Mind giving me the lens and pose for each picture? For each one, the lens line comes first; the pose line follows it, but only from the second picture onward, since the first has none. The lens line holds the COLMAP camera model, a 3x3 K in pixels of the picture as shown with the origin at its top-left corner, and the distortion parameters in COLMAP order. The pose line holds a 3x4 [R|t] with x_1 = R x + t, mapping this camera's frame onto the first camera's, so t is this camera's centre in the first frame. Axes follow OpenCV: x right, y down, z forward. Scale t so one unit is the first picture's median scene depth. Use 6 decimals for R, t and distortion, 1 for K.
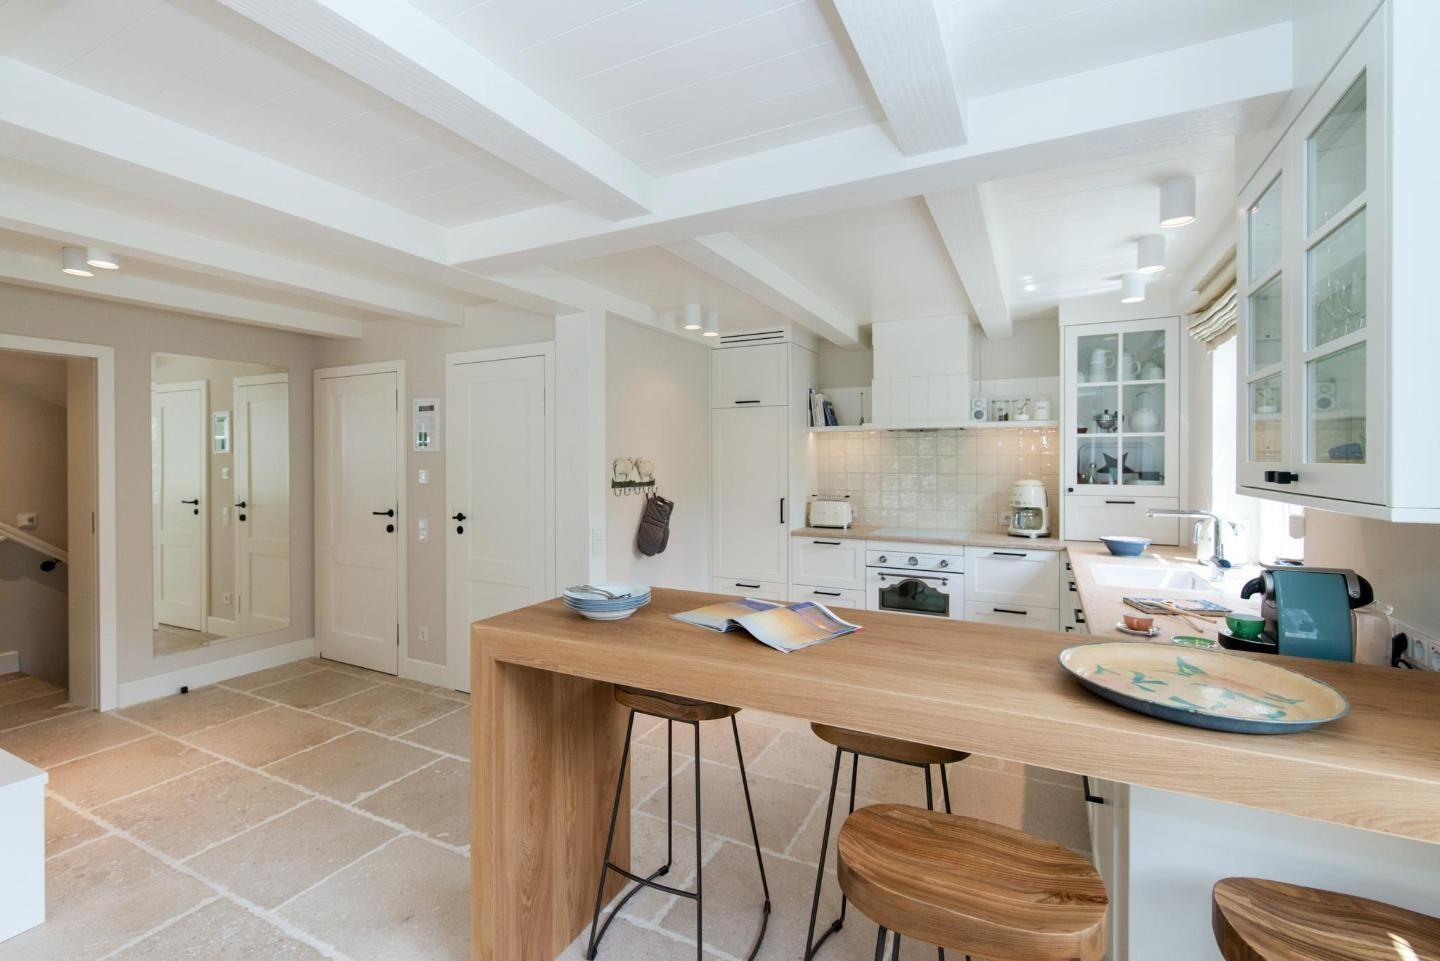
lens RADIAL K [[639.8, 0, 713.1], [0, 639.8, 462.8], [0, 0, 1]] dist [0.003287, 0.000263]
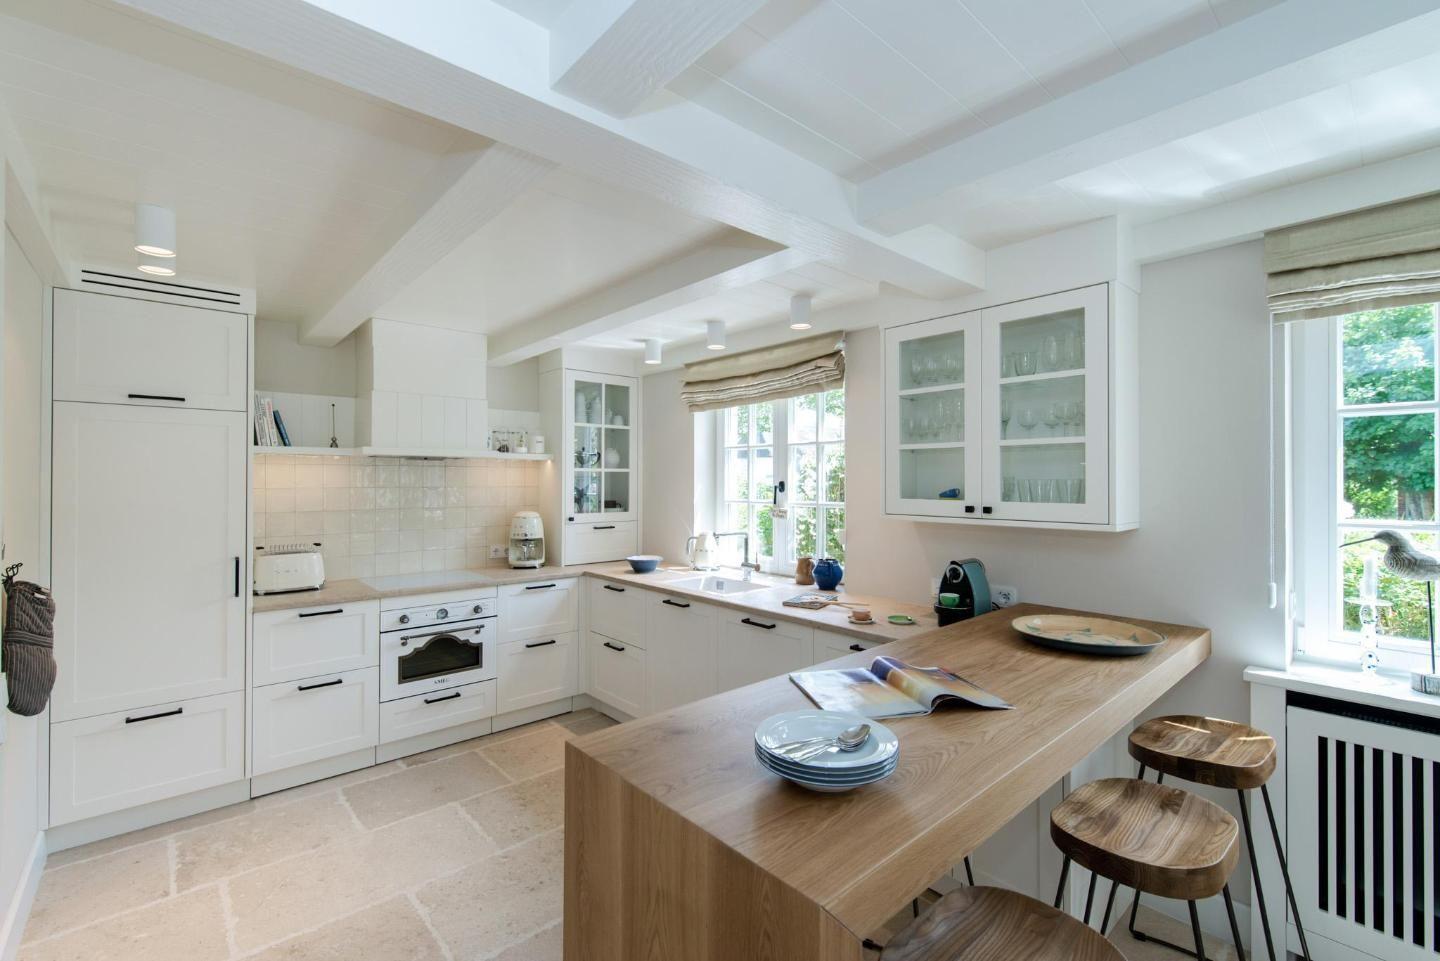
lens RADIAL K [[622.9, 0, 718.1], [0, 622.9, 473.2], [0, 0, 1]] dist [0.003346, 0.000116]
pose [[0.360105, 0.012203, 0.932832, -0.330654], [0.003577, 0.999889, -0.014461, -0.018987], [-0.932905, 0.008544, 0.360021, 0.365637]]
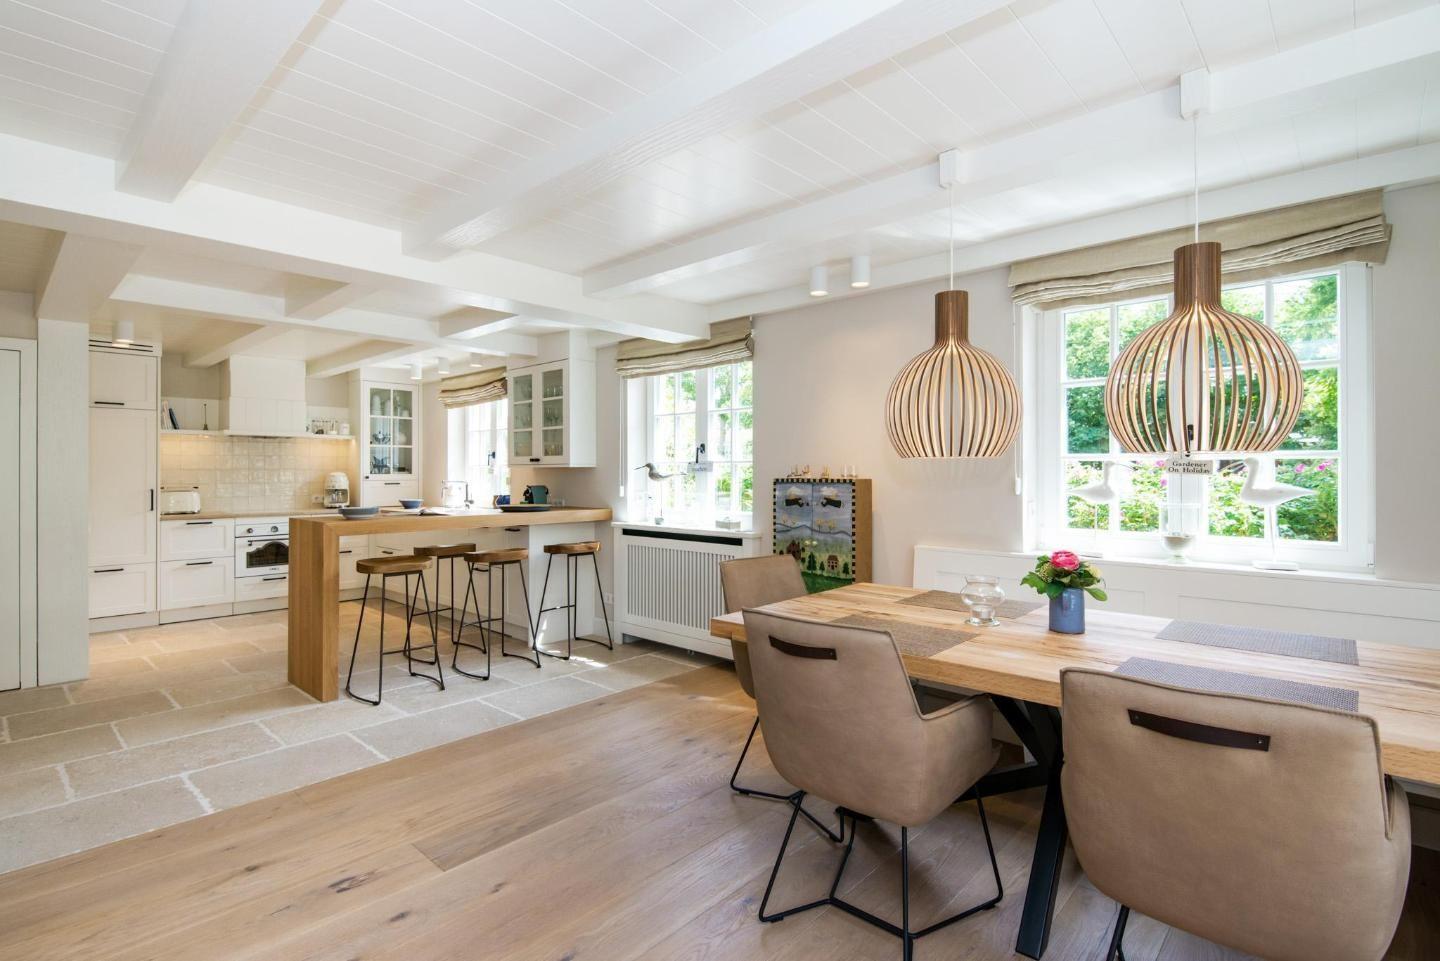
lens RADIAL K [[690.2, 0, 719.2], [0, 690.2, 466.9], [0, 0, 1]] dist [-0.002623, -0.000548]
pose [[0.261387, 0.008536, 0.965196, -0.923944], [0.006363, 0.999924, -0.010566, 0.037991], [-0.965213, 0.008903, 0.261312, -0.364801]]
